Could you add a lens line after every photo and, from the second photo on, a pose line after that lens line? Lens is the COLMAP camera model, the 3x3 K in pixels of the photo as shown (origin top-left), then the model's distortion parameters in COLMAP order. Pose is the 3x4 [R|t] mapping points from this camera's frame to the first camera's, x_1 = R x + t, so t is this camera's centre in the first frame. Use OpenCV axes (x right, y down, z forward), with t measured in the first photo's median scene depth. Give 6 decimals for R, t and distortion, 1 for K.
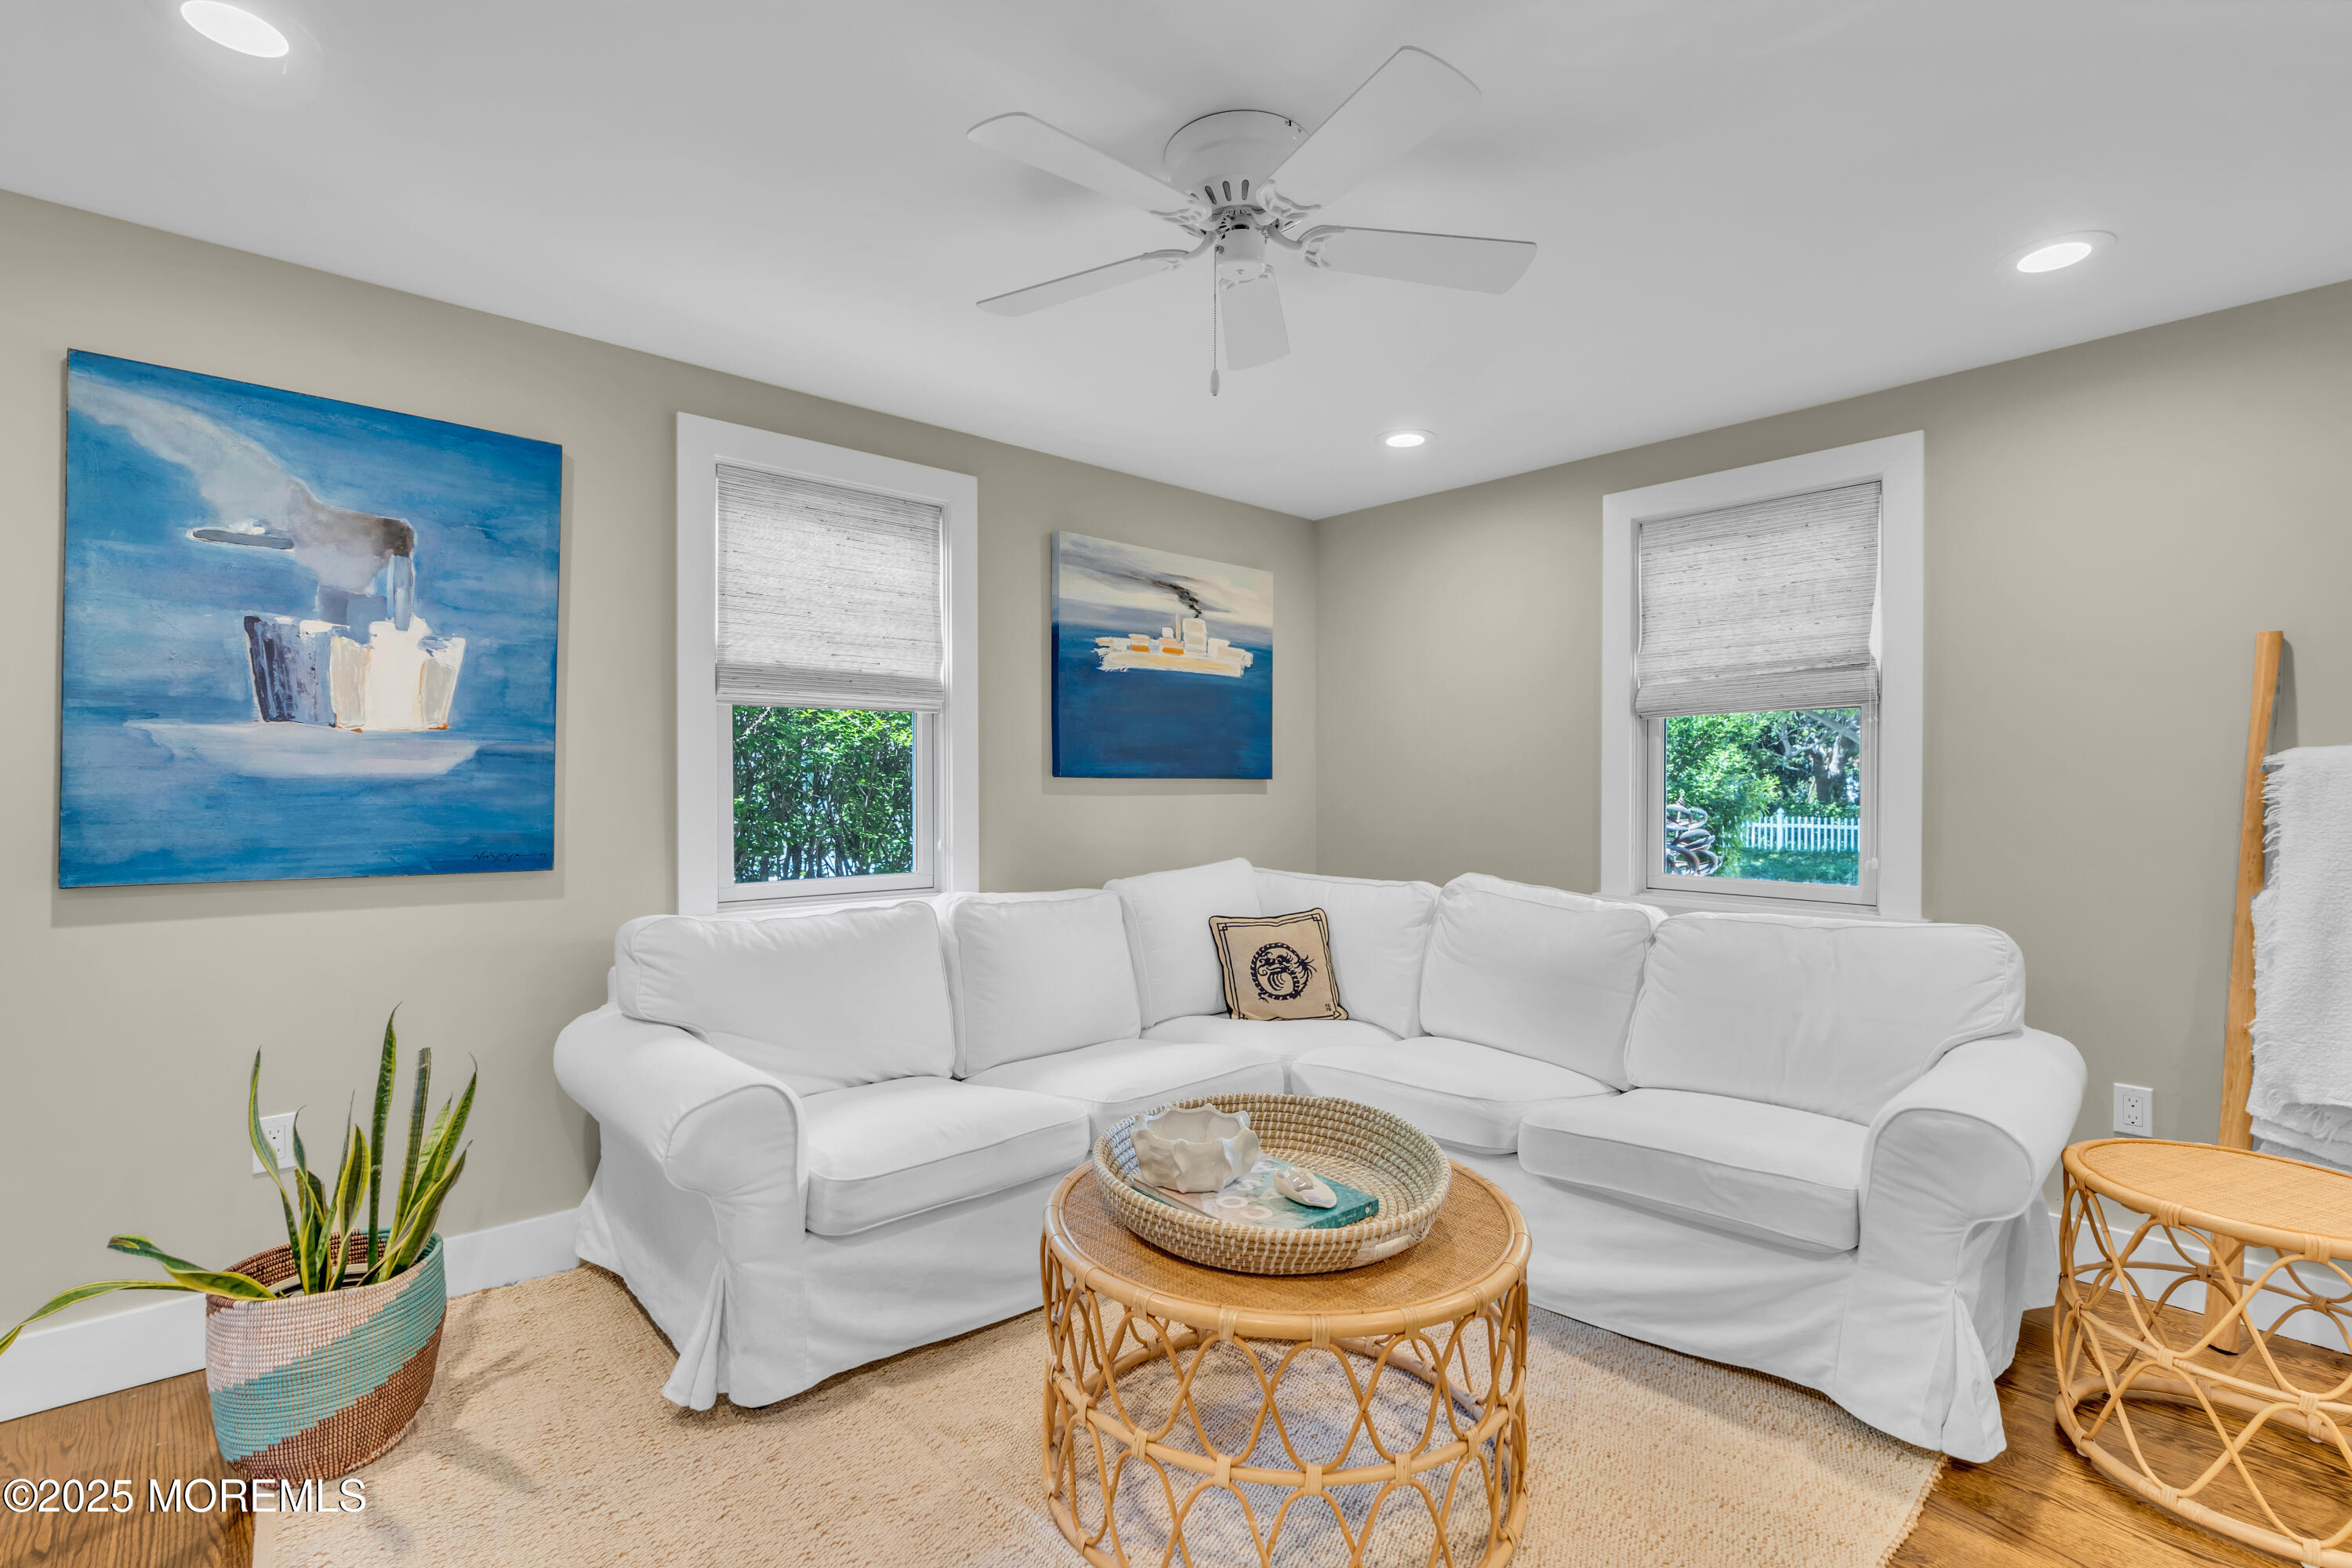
lens RADIAL K [[1061.3, 0, 1176.0], [0, 1061.3, 784.0], [0, 0, 1]] dist [-0.015270, 0.006204]
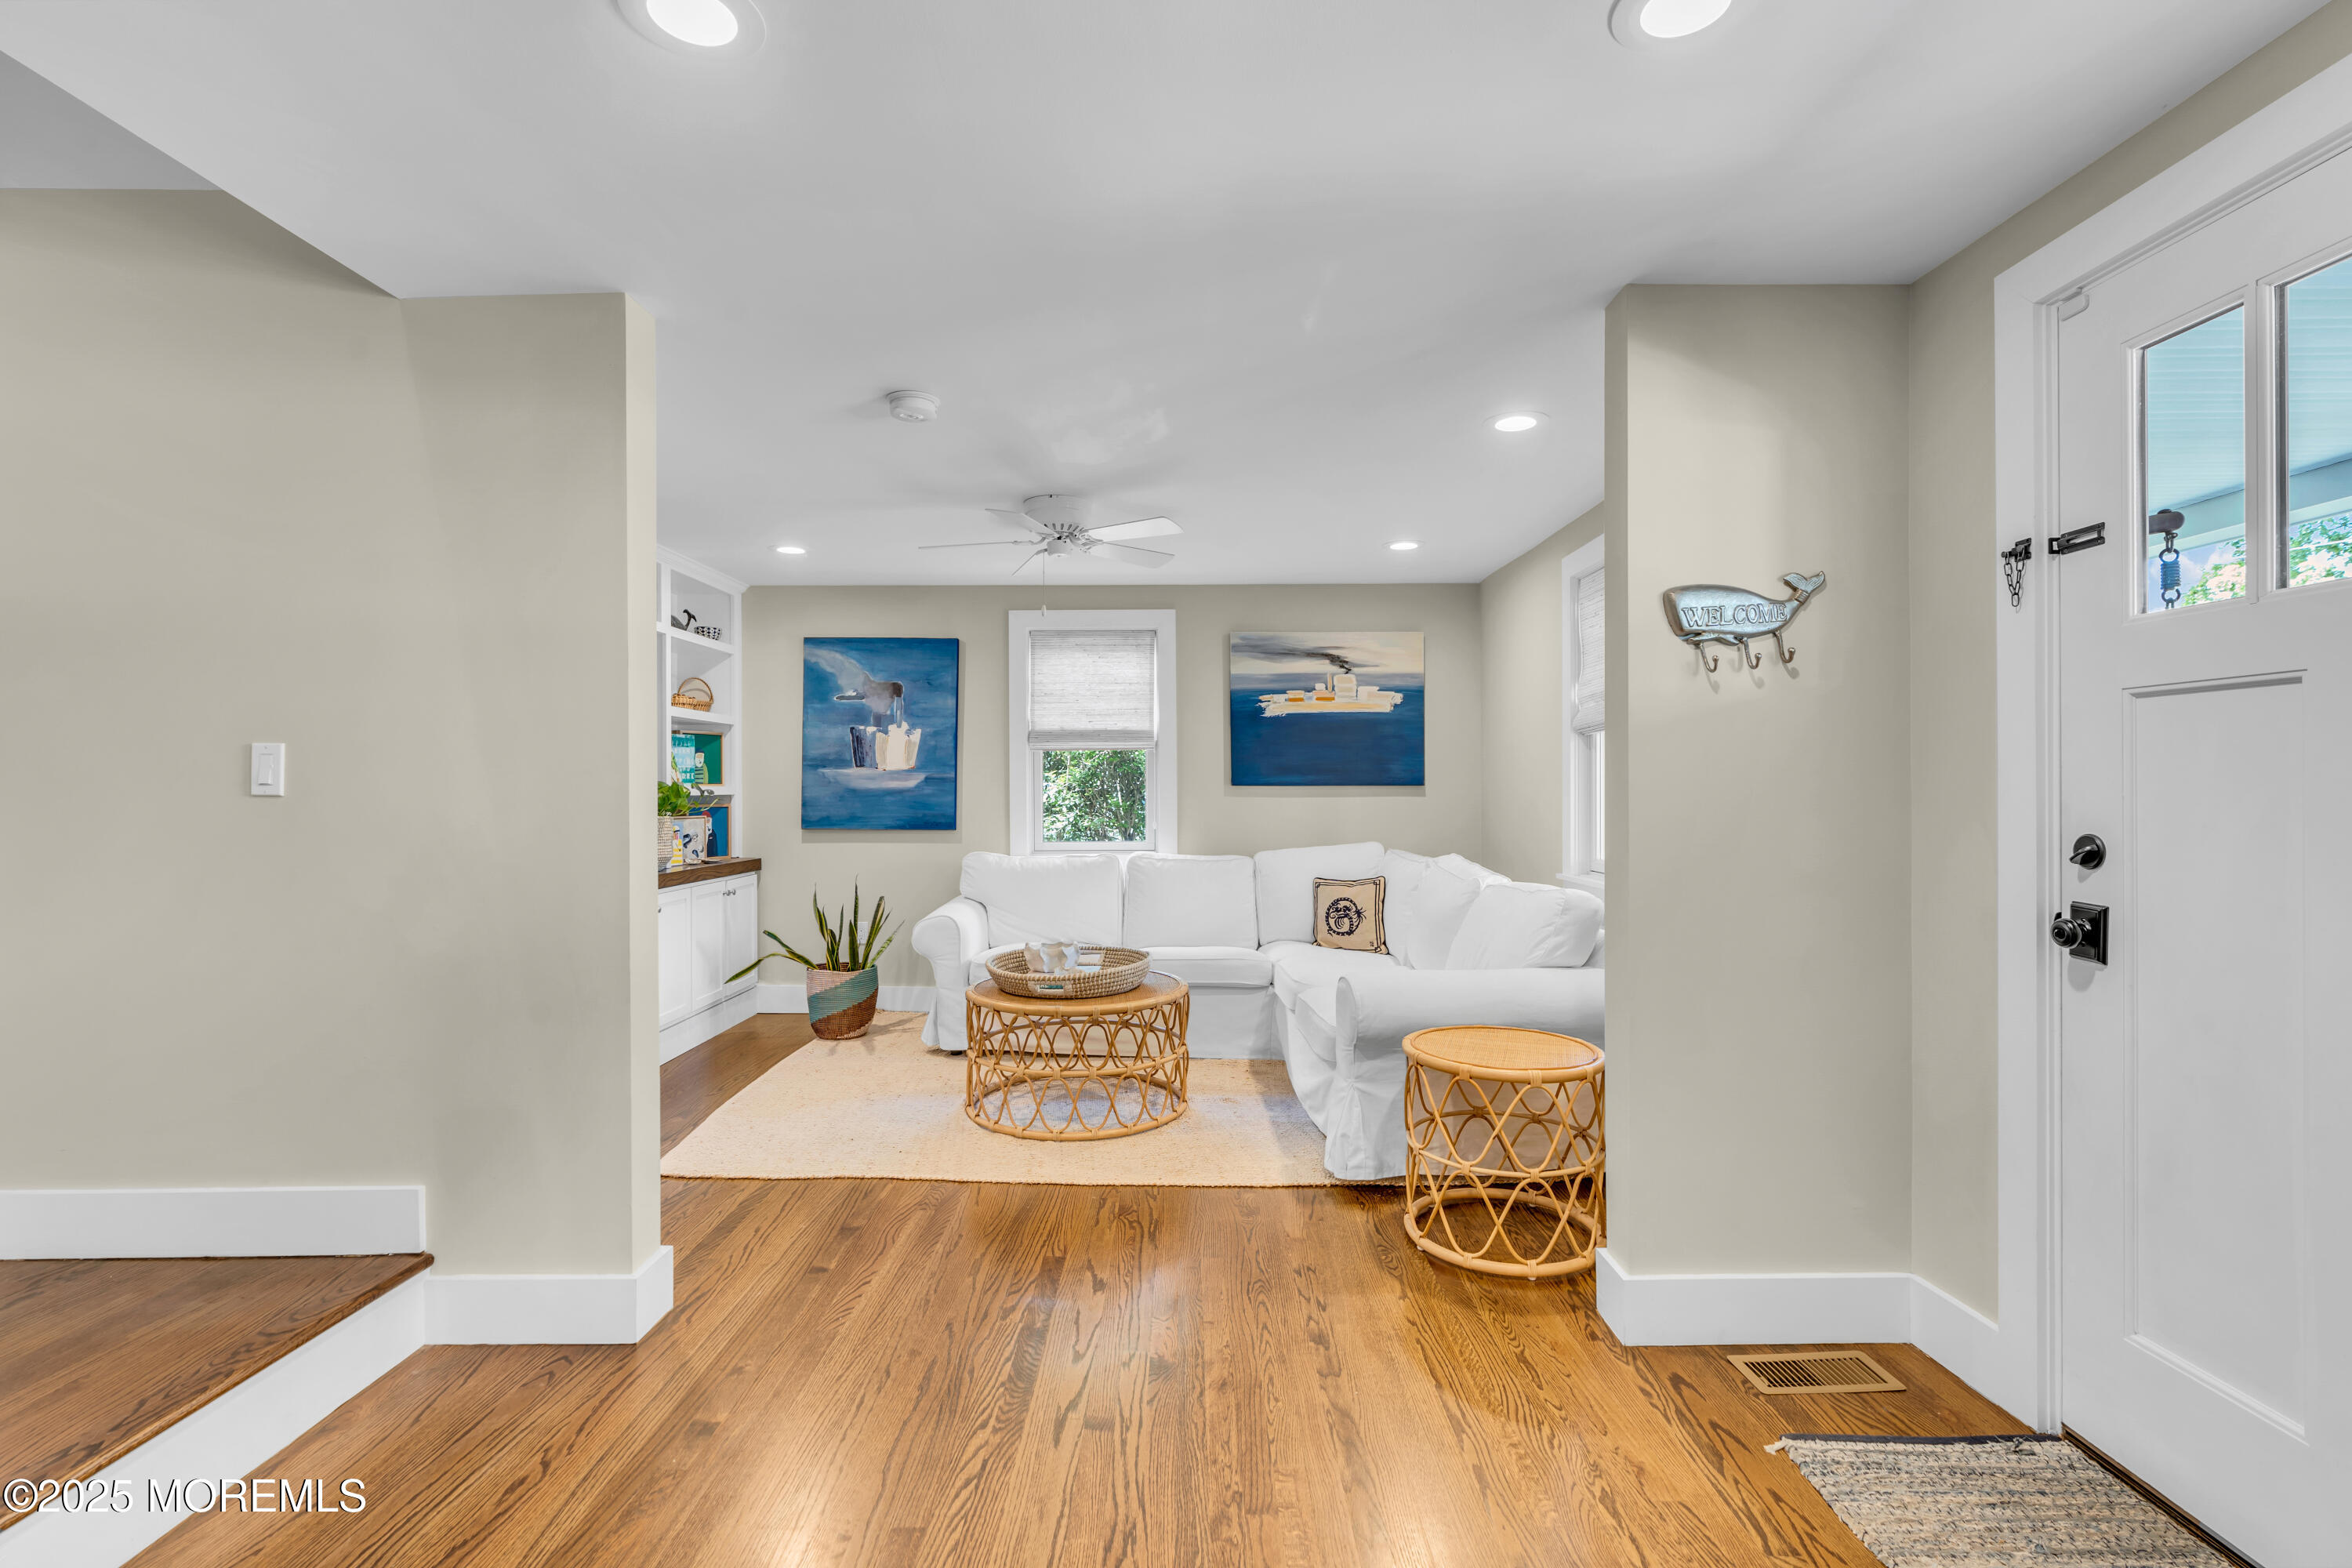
lens RADIAL K [[1061.3, 0, 1176.0], [0, 1061.3, 784.0], [0, 0, 1]] dist [-0.015270, 0.006204]
pose [[0.739770, -0.006174, -0.672831, 1.090732], [0.004896, 0.999981, -0.003792, -0.003974], [0.672842, -0.000489, 0.739786, -0.293780]]
